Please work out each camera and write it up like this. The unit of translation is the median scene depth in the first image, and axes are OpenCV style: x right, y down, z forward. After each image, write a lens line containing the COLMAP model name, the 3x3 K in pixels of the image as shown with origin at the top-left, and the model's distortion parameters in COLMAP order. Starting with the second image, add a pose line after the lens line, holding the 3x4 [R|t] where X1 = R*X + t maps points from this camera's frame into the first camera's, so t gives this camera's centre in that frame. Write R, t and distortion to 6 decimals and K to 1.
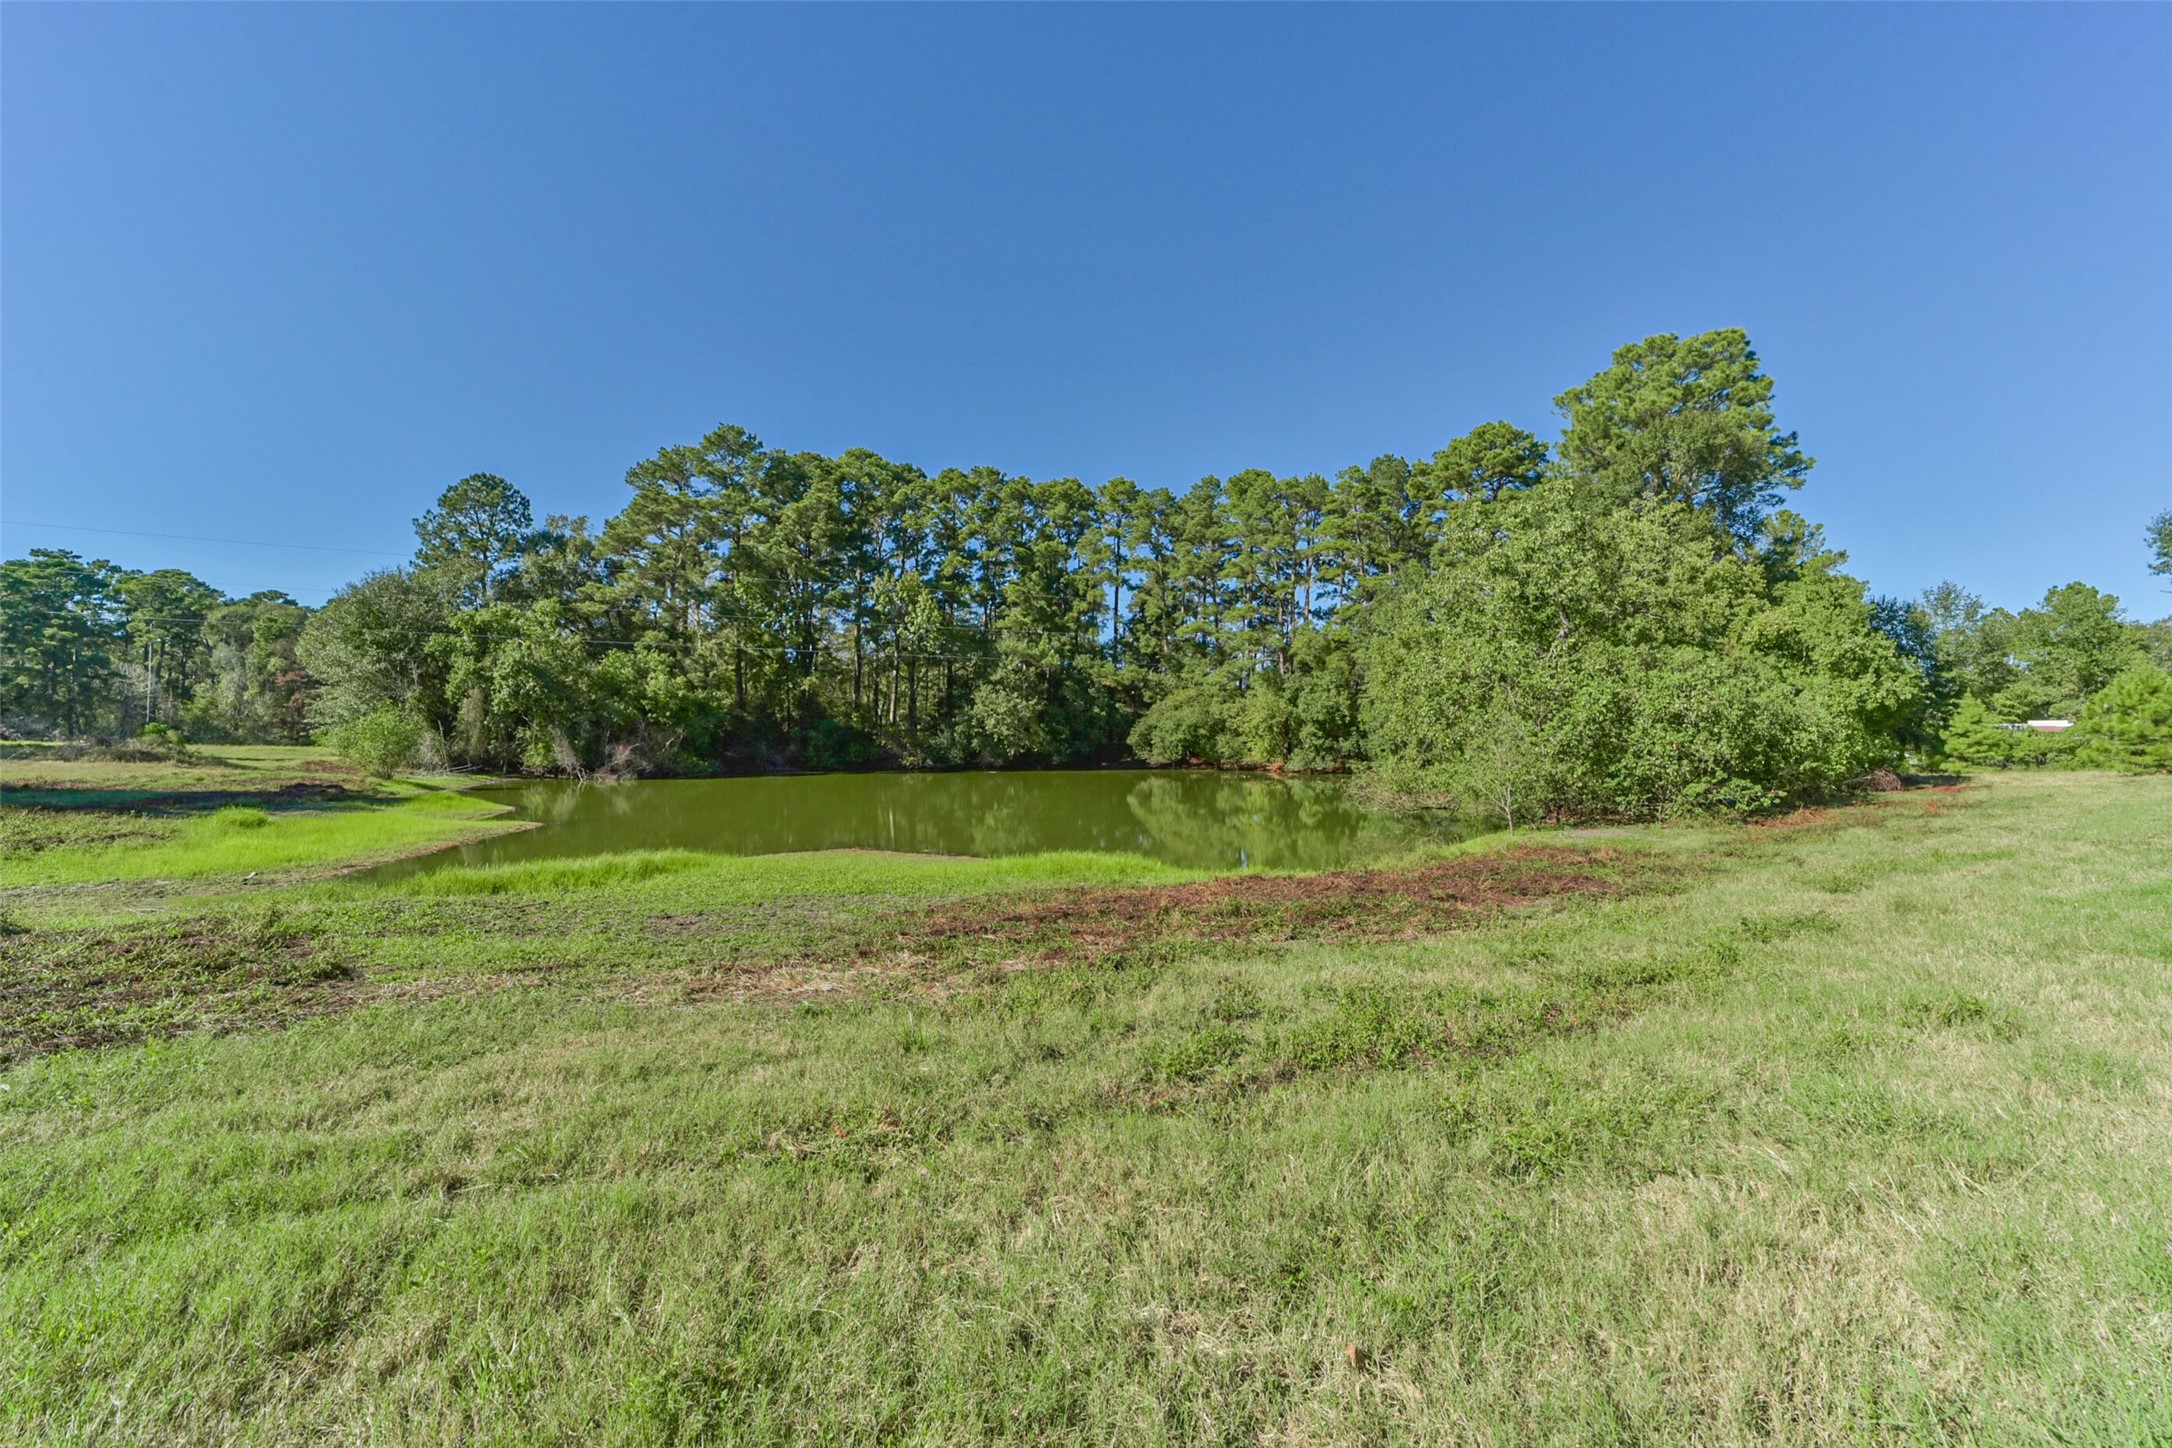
lens RADIAL K [[853.9, 0, 1085.1], [0, 853.9, 730.2], [0, 0, 1]] dist [-0.020810, 0.001400]
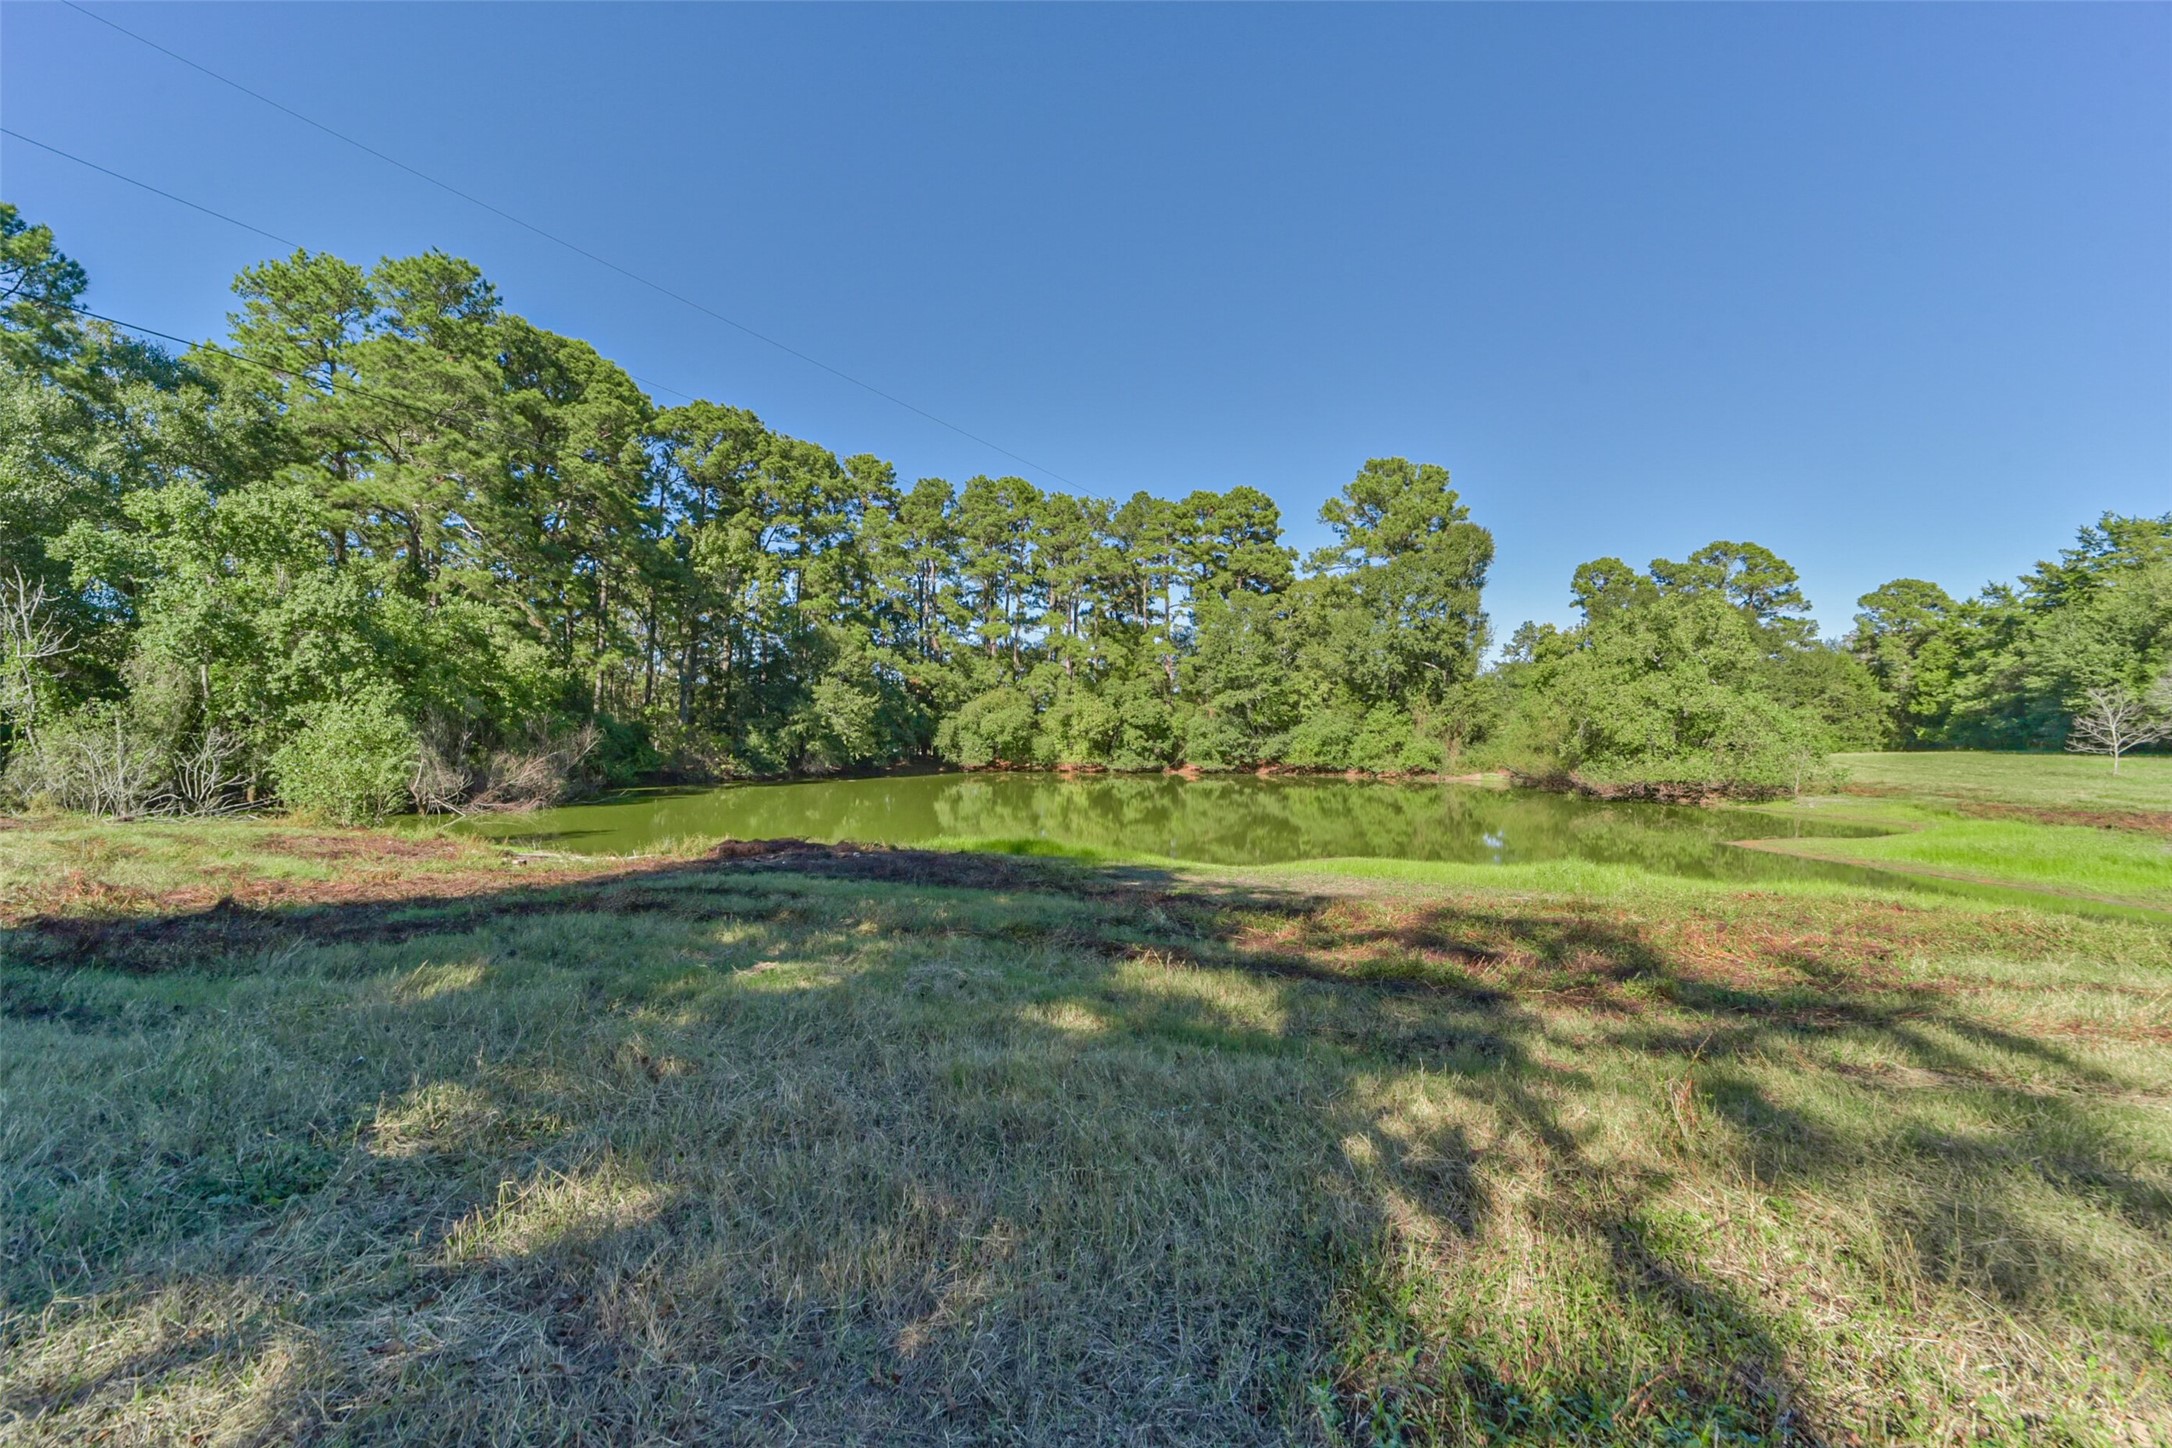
lens RADIAL K [[853.9, 0, 1096.1], [0, 853.9, 728.7], [0, 0, 1]] dist [-0.020810, 0.001400]
pose [[0.748244, 0.007808, 0.663378, -0.472478], [-0.008818, 0.999959, -0.001824, -0.003523], [-0.663365, -0.004485, 0.748282, 0.194872]]
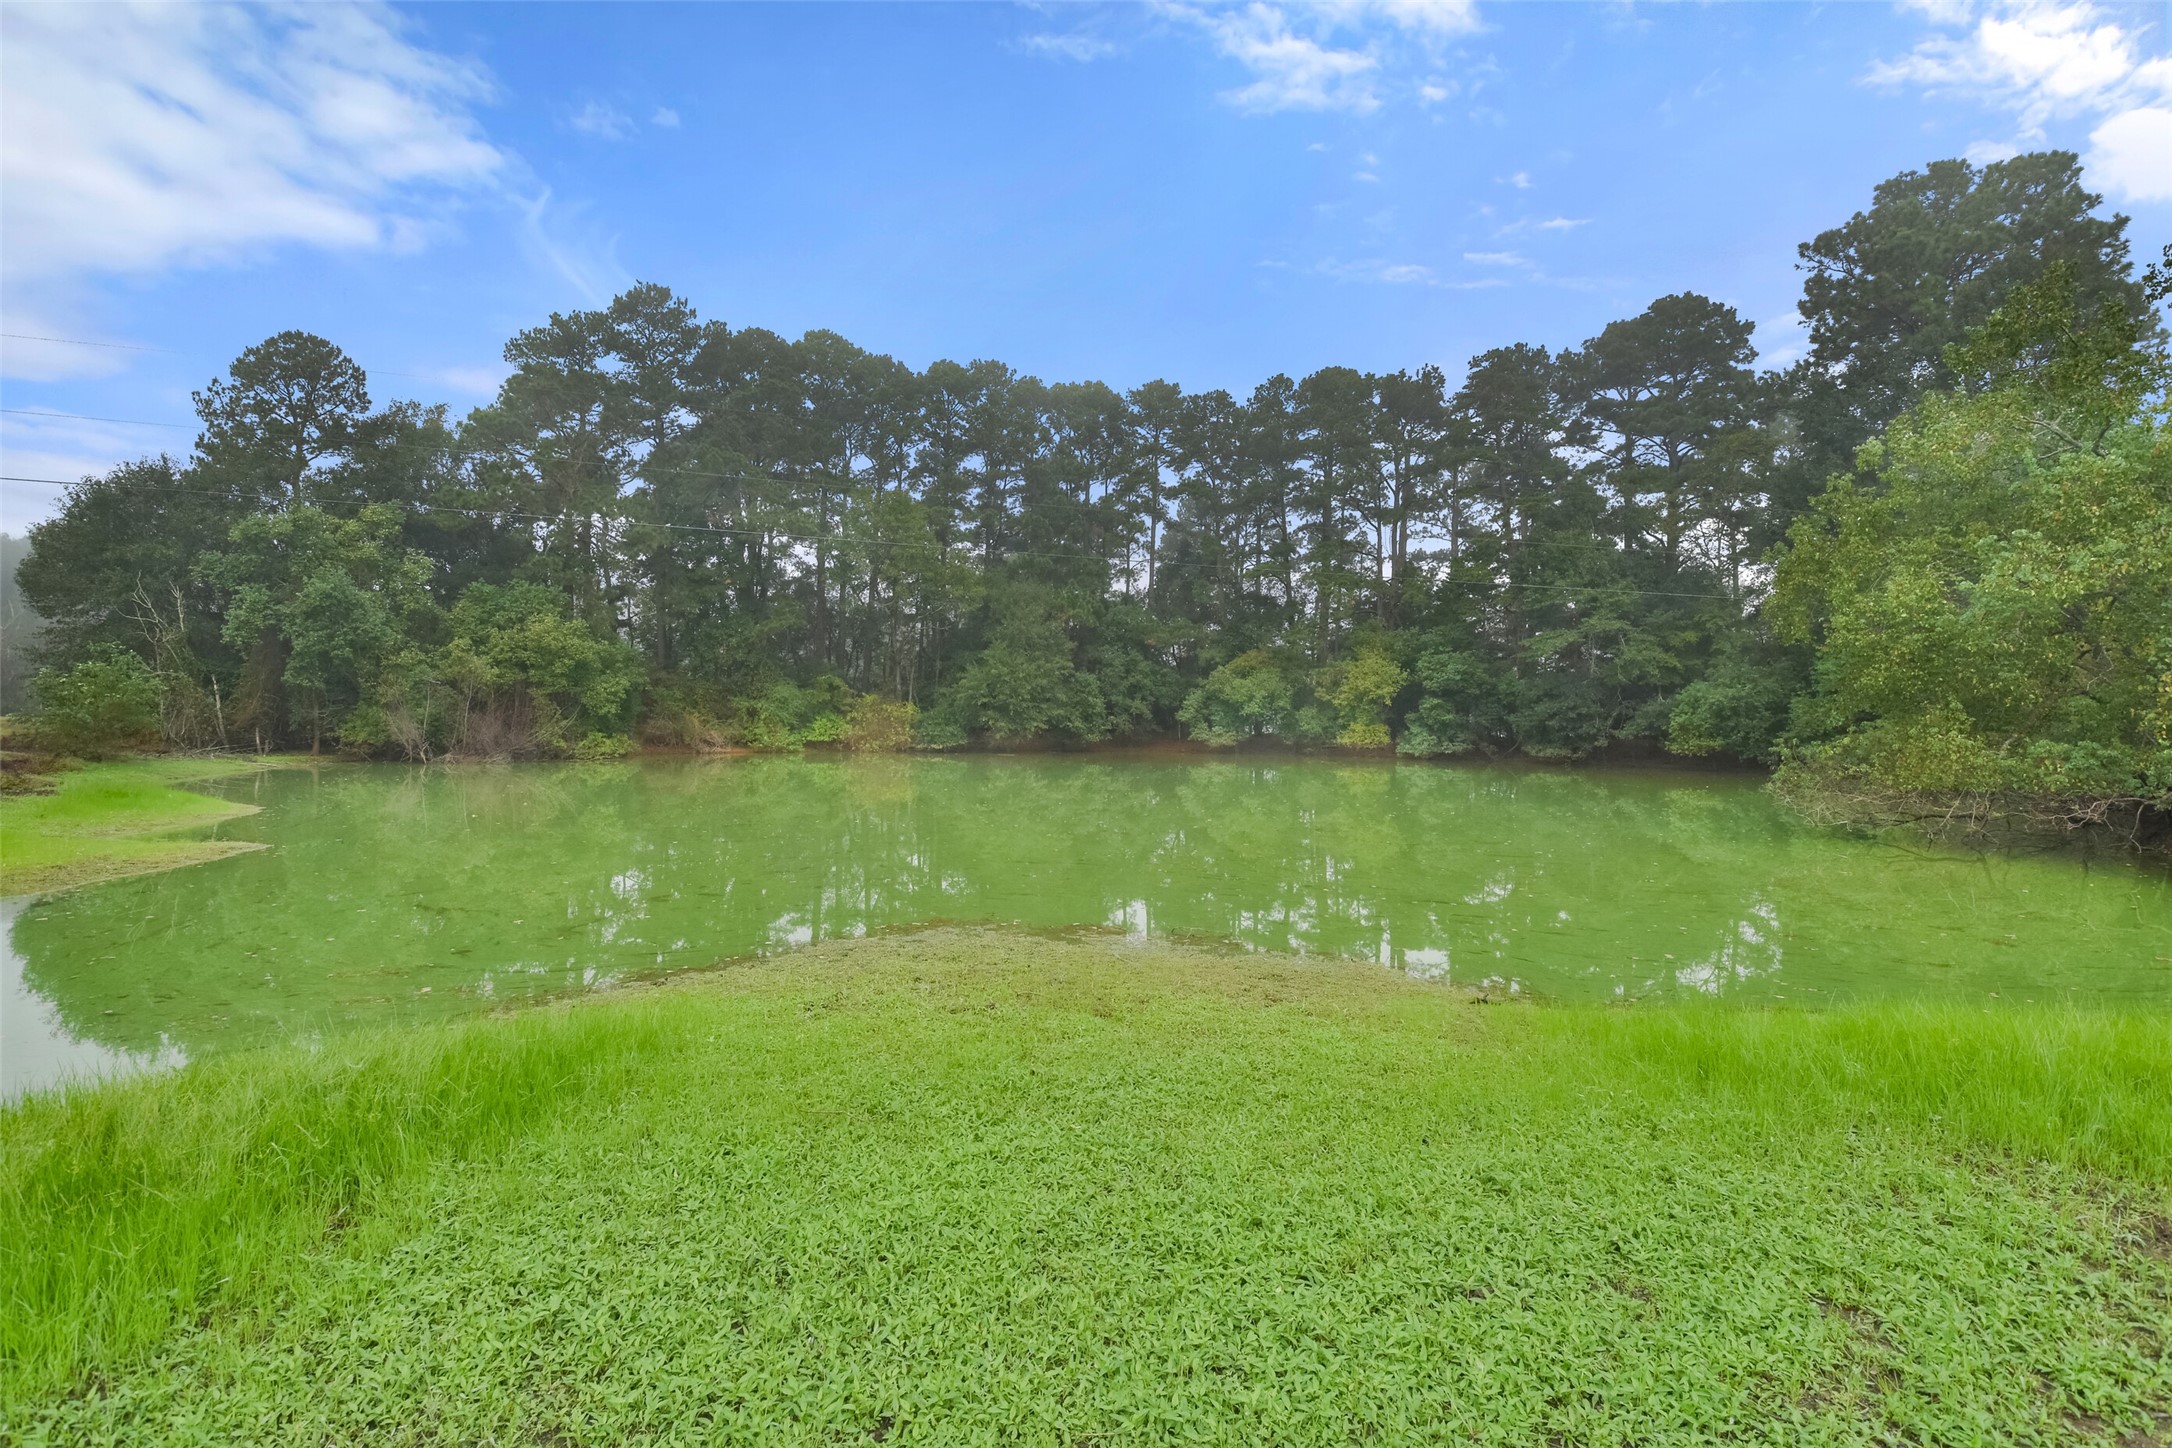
lens RADIAL K [[959.2, 0, 1089.3], [0, 959.2, 719.8], [0, 0, 1]] dist [-0.016706, -0.003354]
pose [[0.999460, 0.005356, 0.032431, -0.061698], [-0.005680, 0.999935, 0.009912, 0.008575], [-0.032376, -0.010091, 0.999425, 0.158496]]
